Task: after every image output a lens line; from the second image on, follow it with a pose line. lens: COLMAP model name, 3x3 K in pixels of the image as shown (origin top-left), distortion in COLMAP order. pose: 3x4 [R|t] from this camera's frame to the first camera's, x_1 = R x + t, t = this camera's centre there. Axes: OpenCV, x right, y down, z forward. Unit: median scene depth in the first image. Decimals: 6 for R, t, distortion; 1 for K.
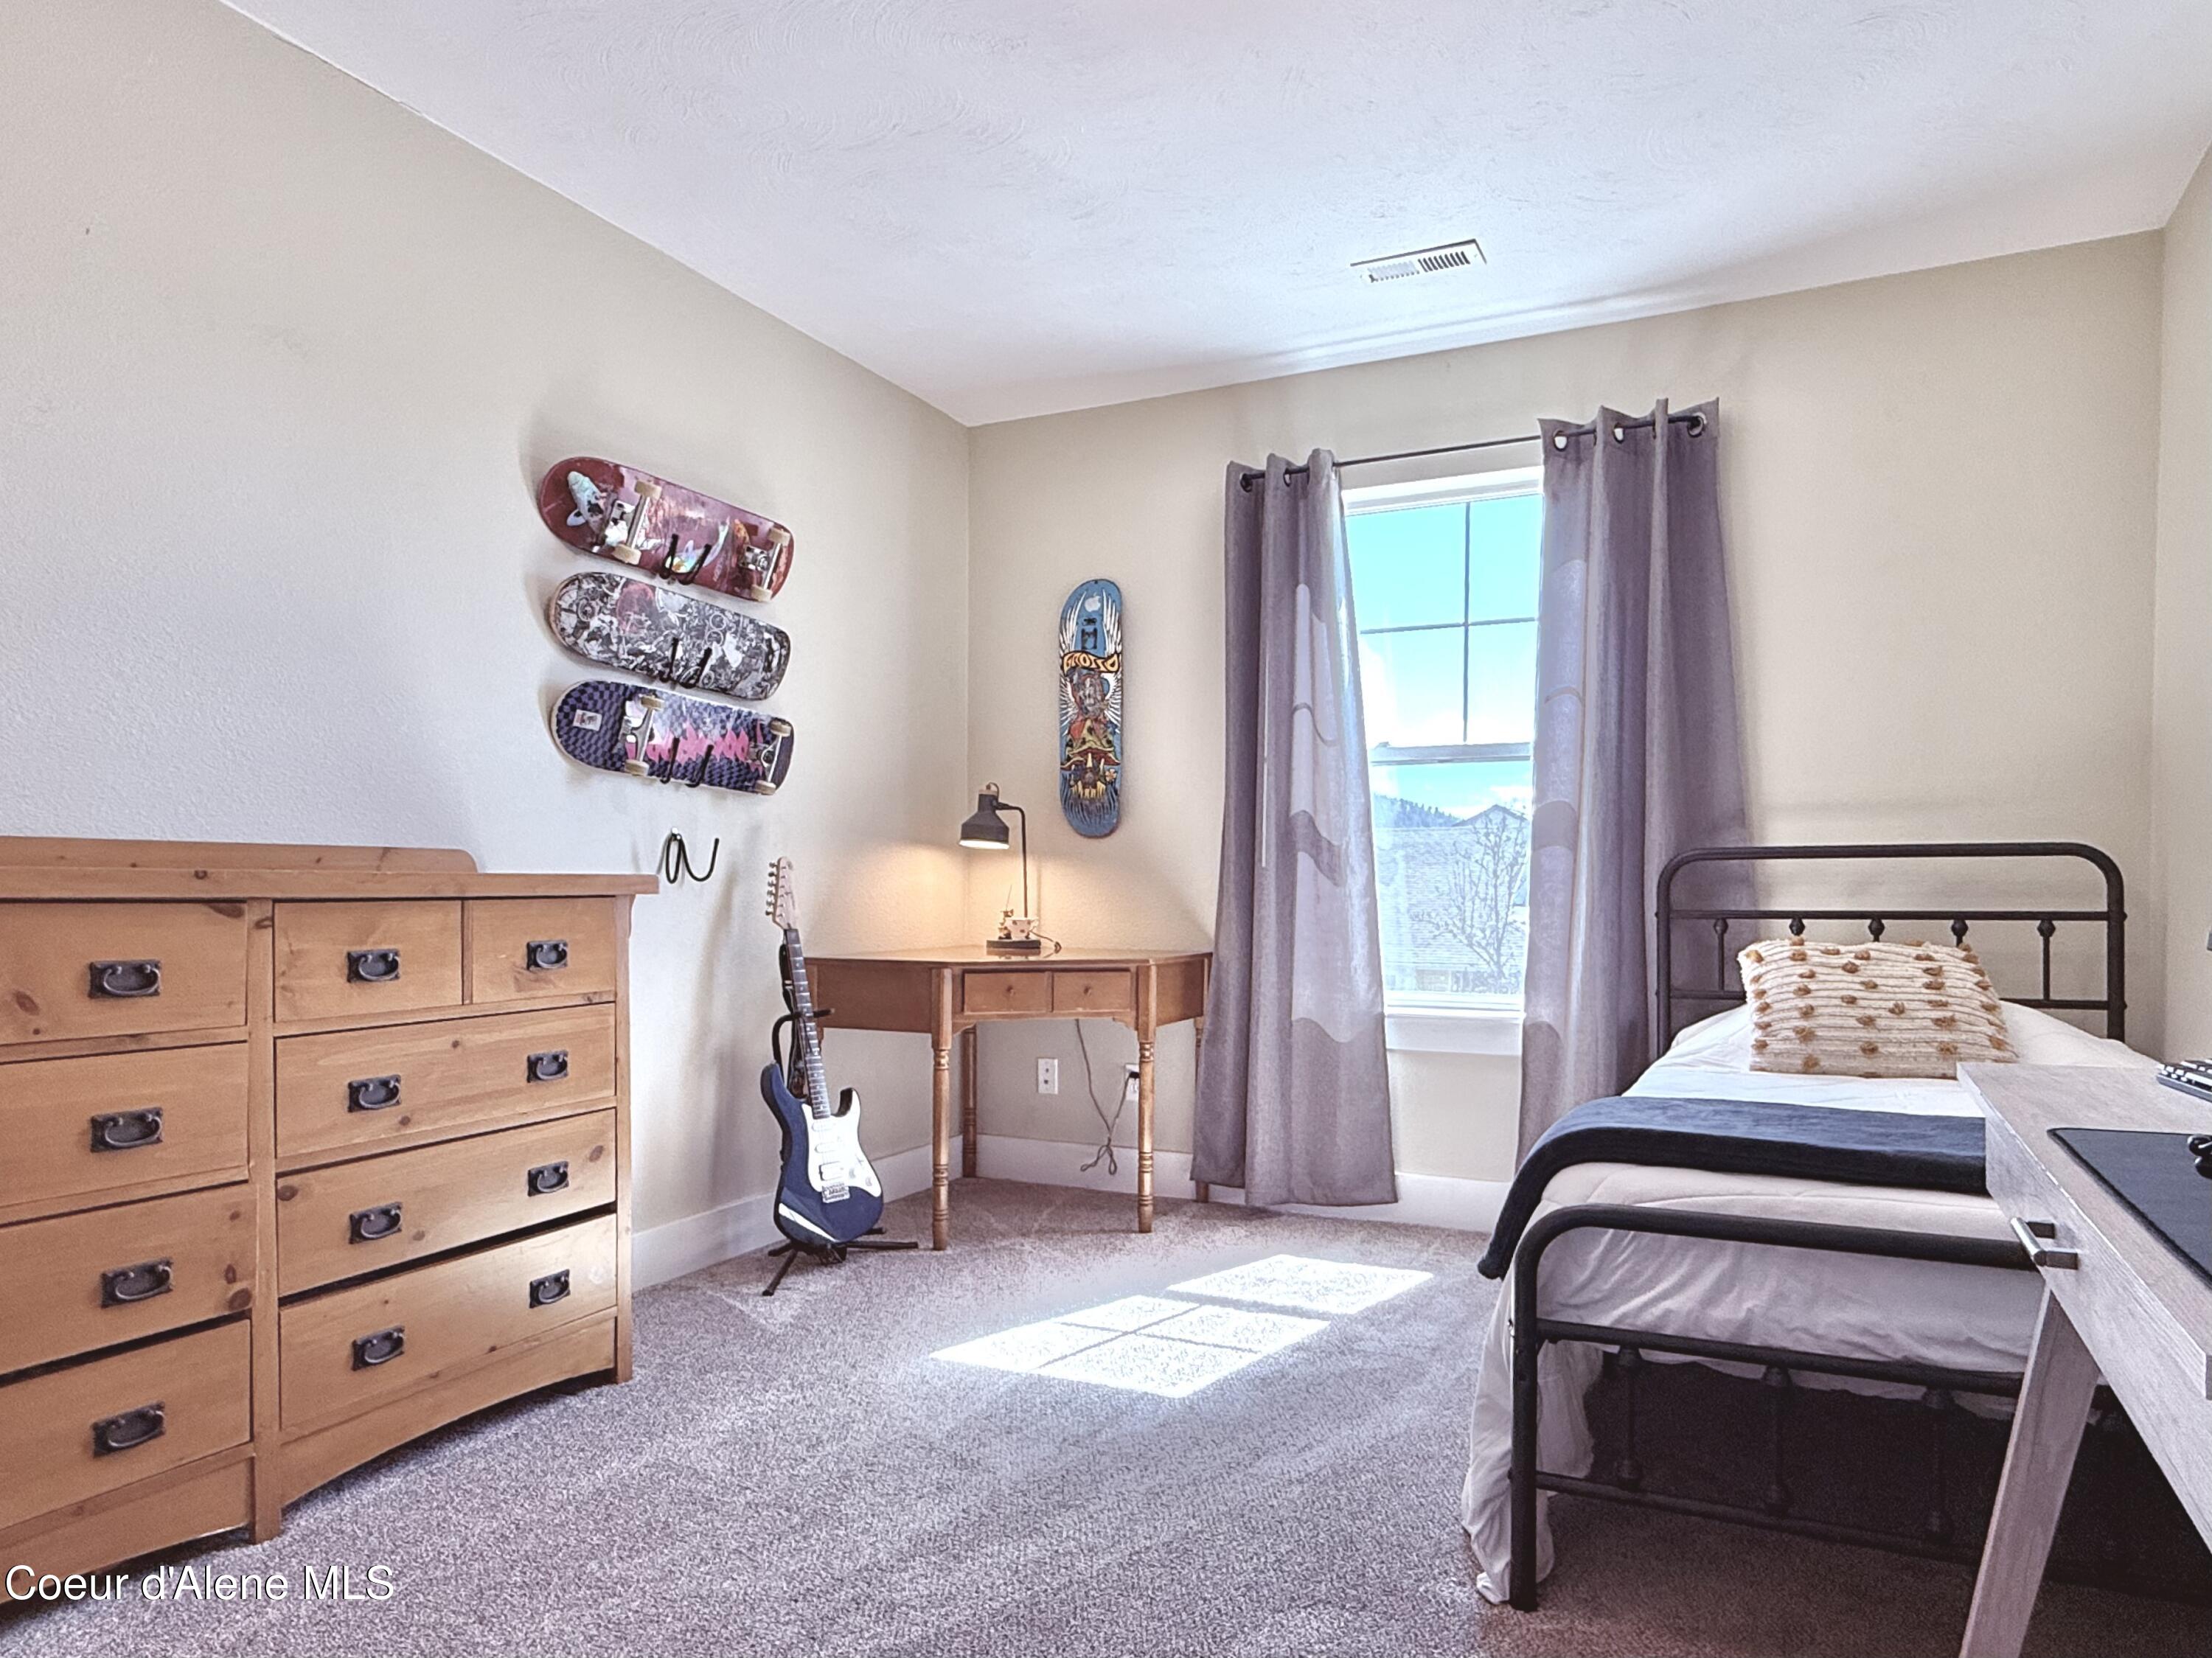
lens RADIAL K [[1416.2, 0, 1109.5], [0, 1416.2, 899.6], [0, 0, 1]] dist [-0.001599, -0.000336]
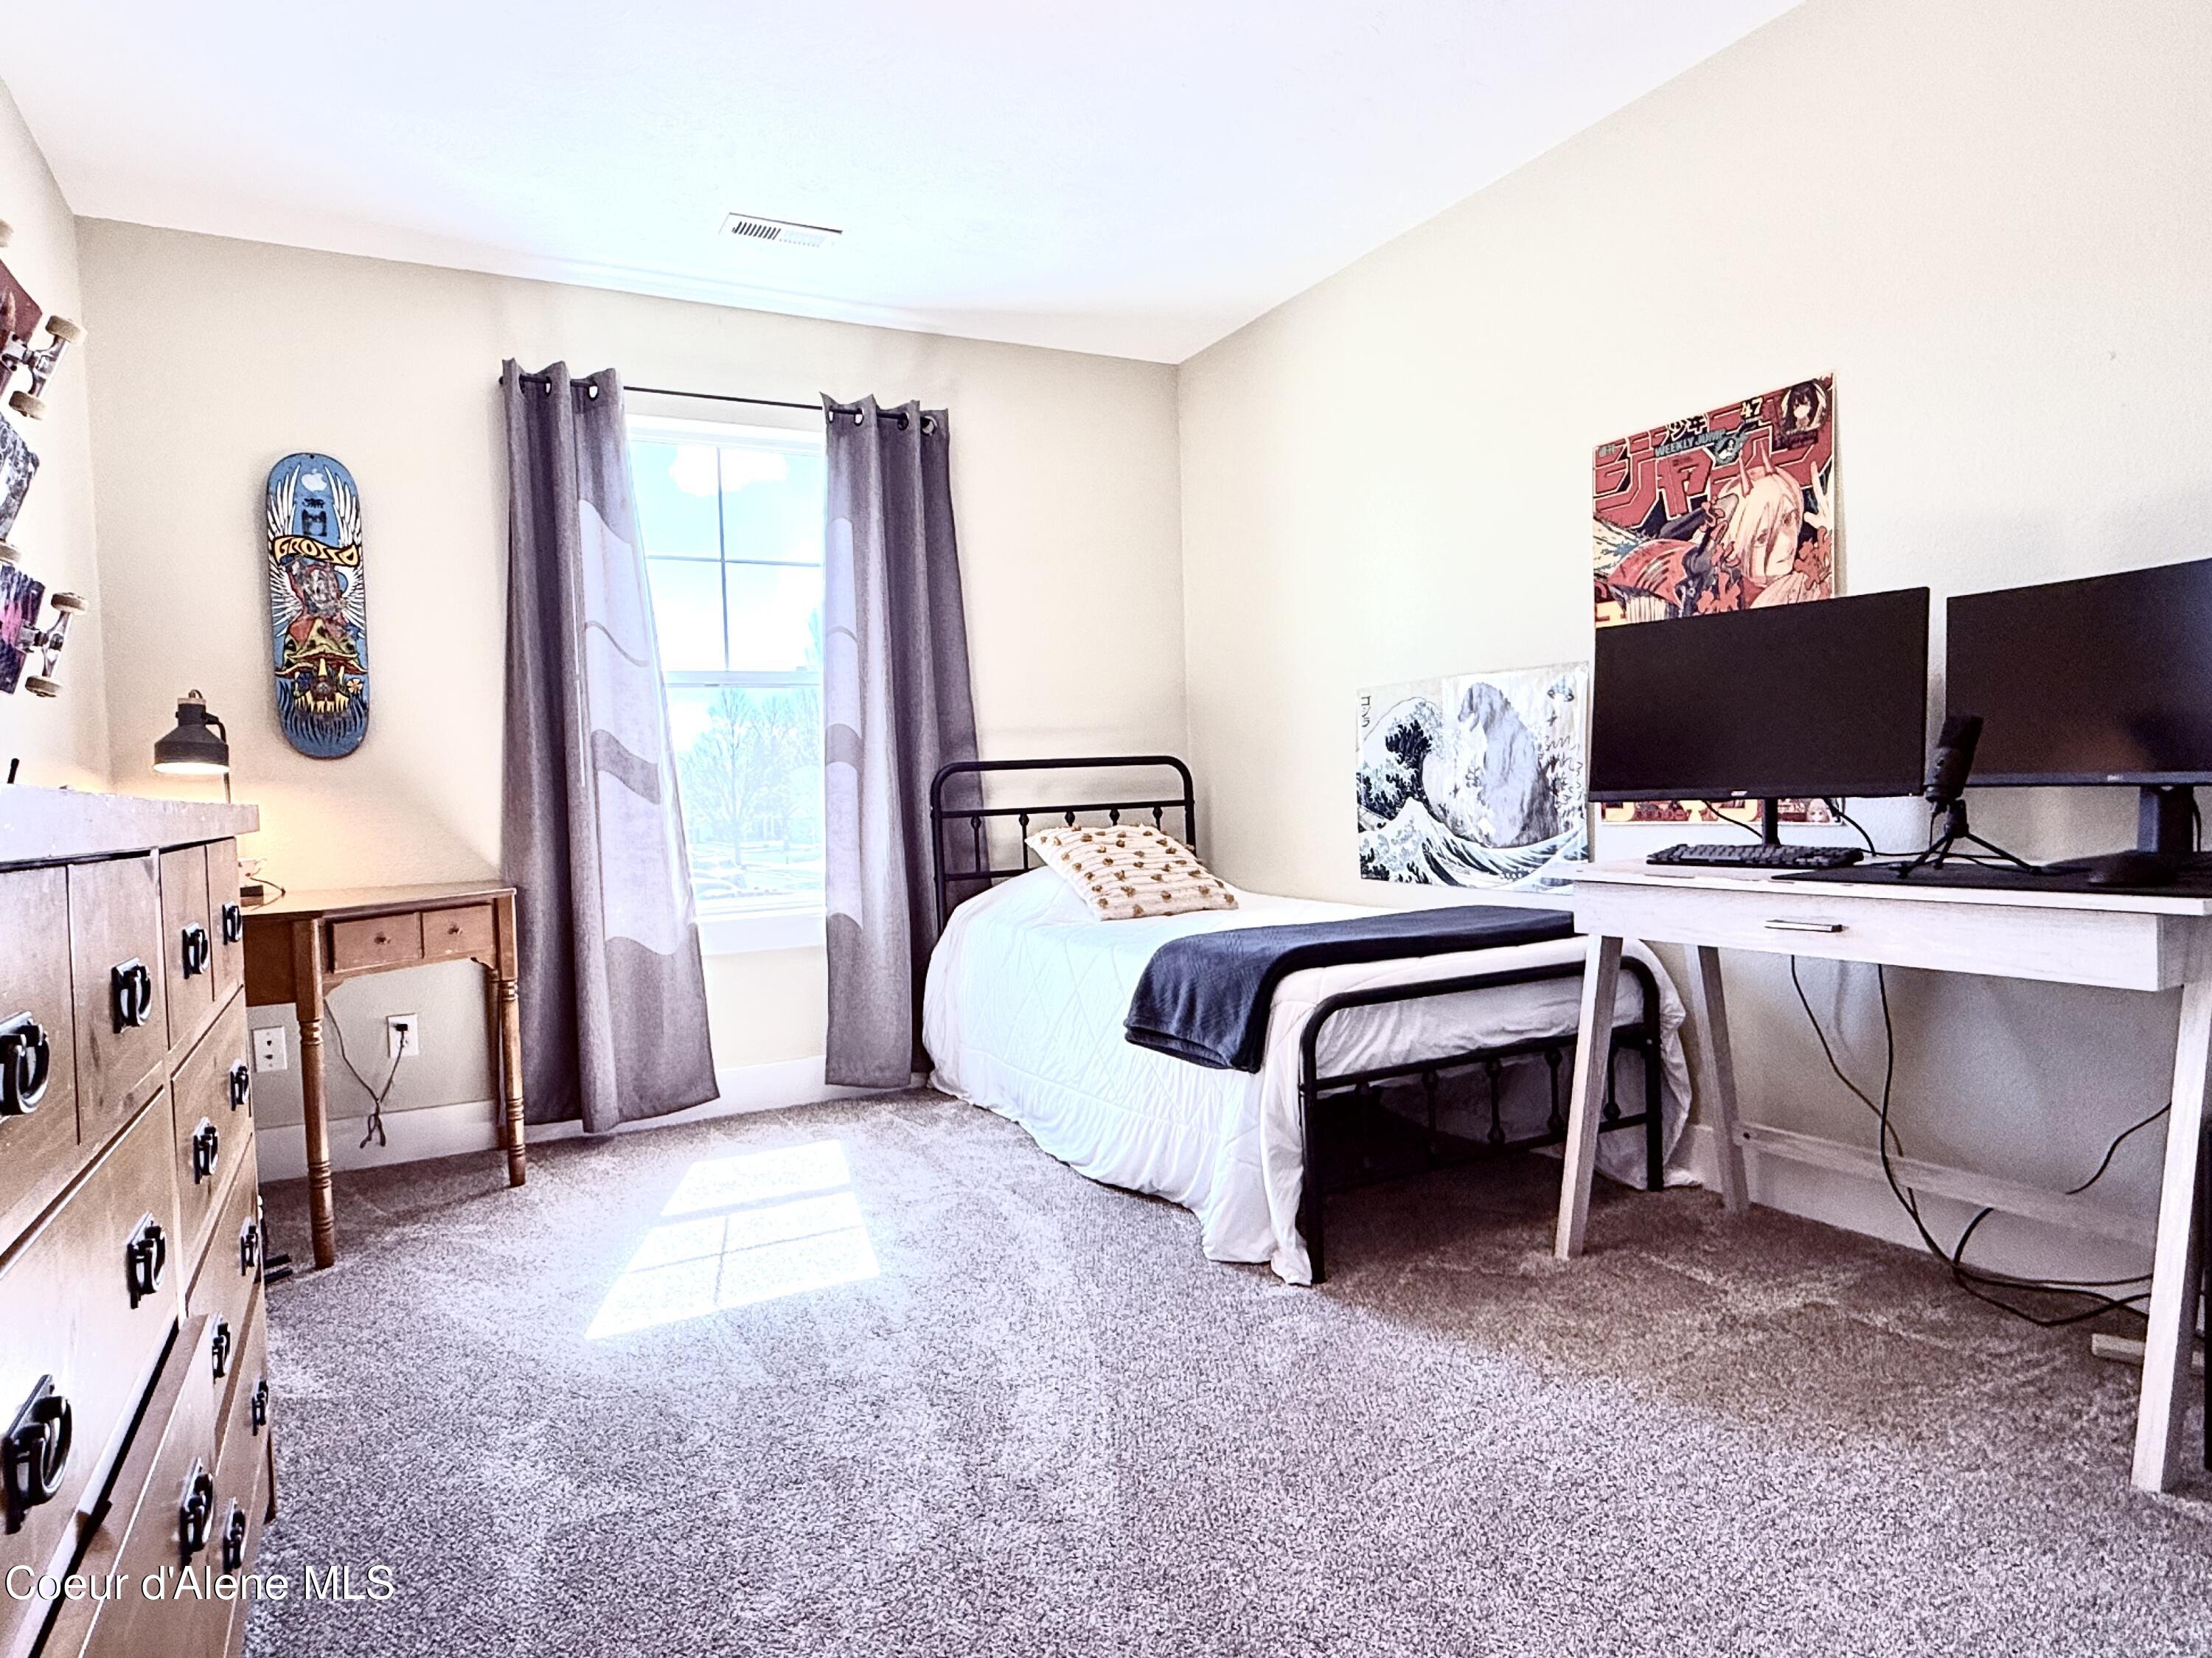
lens RADIAL K [[1313.0, 0, 1106.0], [0, 1313.0, 829.0], [0, 0, 1]] dist [0.000973, -0.000875]
pose [[0.587844, -0.049075, 0.807485, -0.428913], [0.045168, 0.998592, 0.027807, -0.002838], [-0.807712, 0.020126, 0.589233, 0.182702]]
